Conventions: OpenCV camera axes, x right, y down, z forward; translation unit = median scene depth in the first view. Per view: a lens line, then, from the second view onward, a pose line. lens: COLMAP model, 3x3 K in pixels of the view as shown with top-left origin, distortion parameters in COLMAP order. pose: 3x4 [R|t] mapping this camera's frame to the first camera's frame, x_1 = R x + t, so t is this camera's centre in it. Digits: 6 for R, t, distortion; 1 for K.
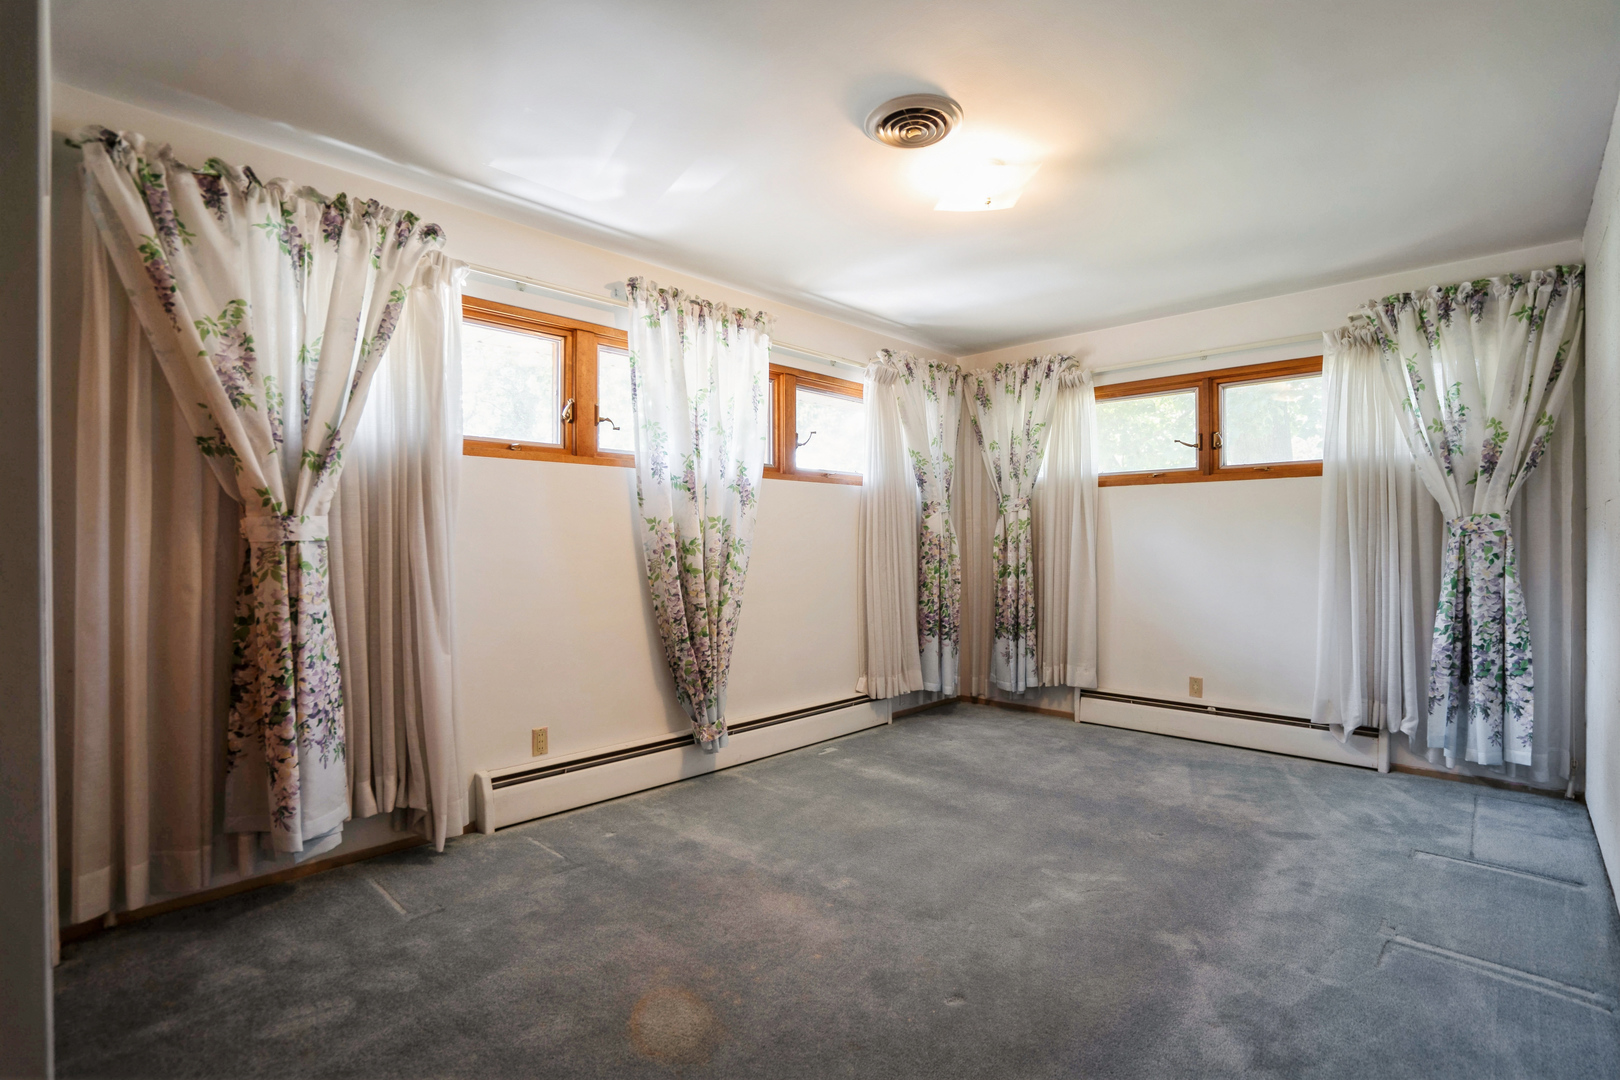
lens RADIAL K [[753.7, 0, 802.9], [0, 753.7, 537.7], [0, 0, 1]] dist [-0.026941, 0.000240]
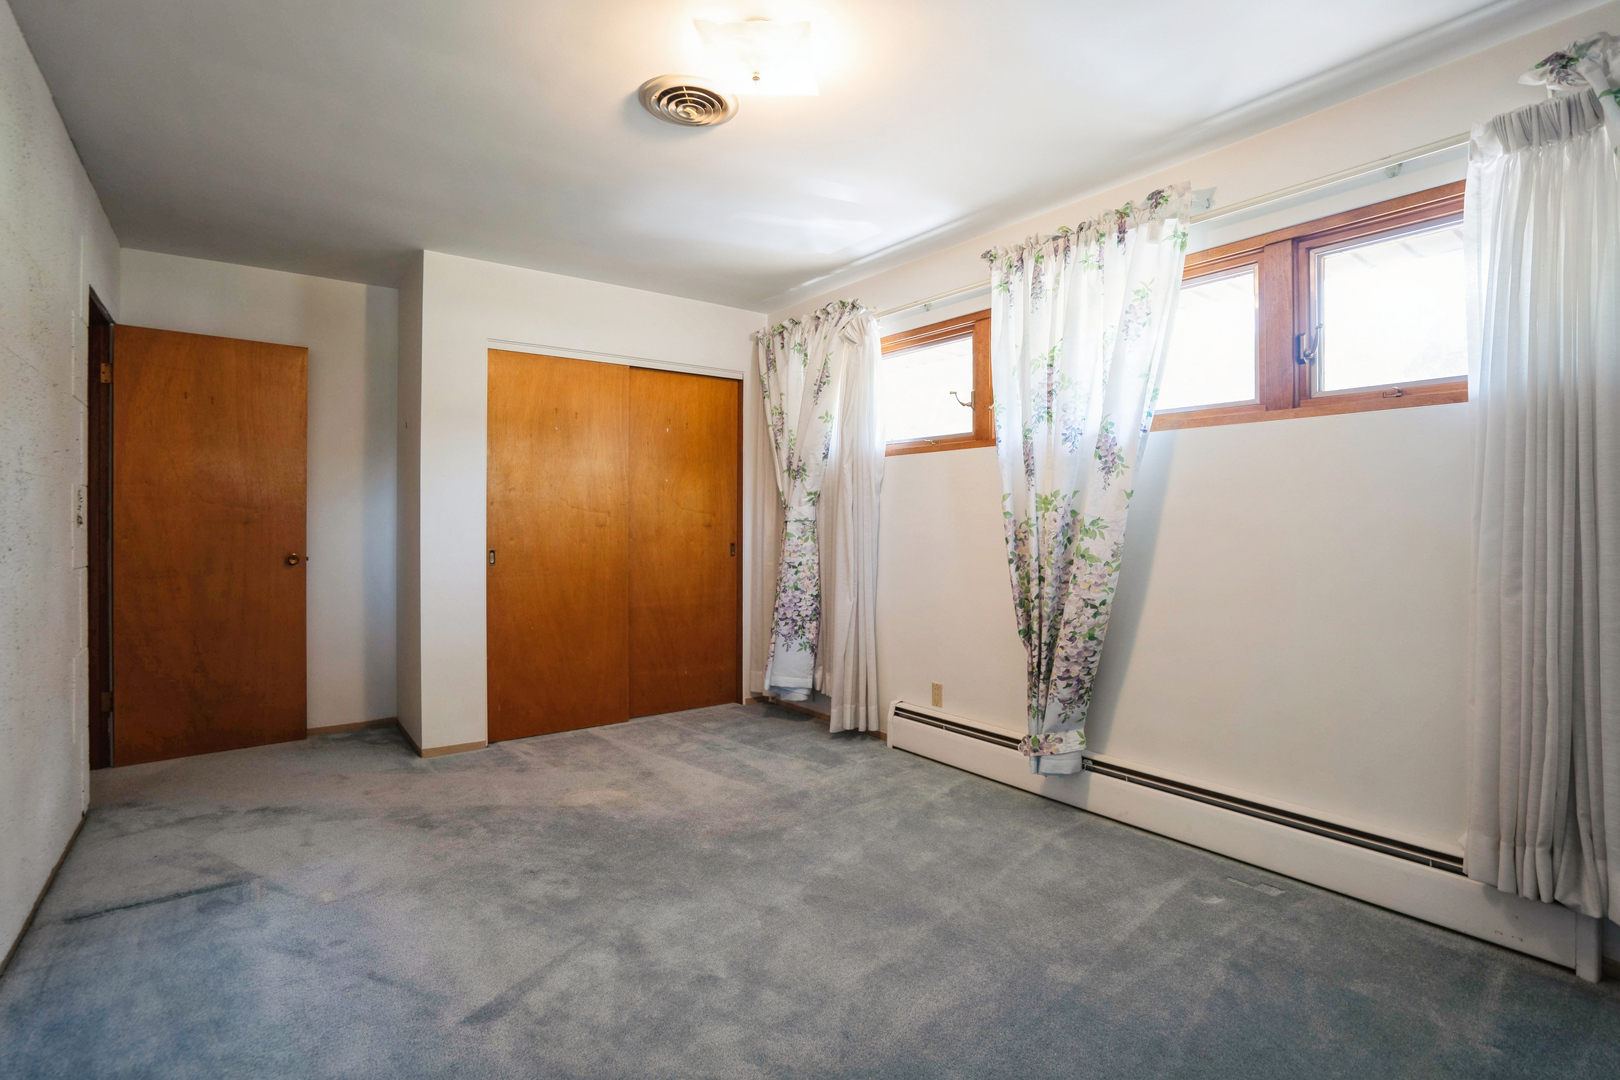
lens RADIAL K [[788.4, 0, 817.5], [0, 788.4, 522.0], [0, 0, 1]] dist [-0.000584, 0.000836]
pose [[-0.130177, -0.002488, -0.991488, 0.771051], [0.001293, 0.999996, -0.002679, 0.007523], [0.991490, -0.001631, -0.130174, 0.854668]]
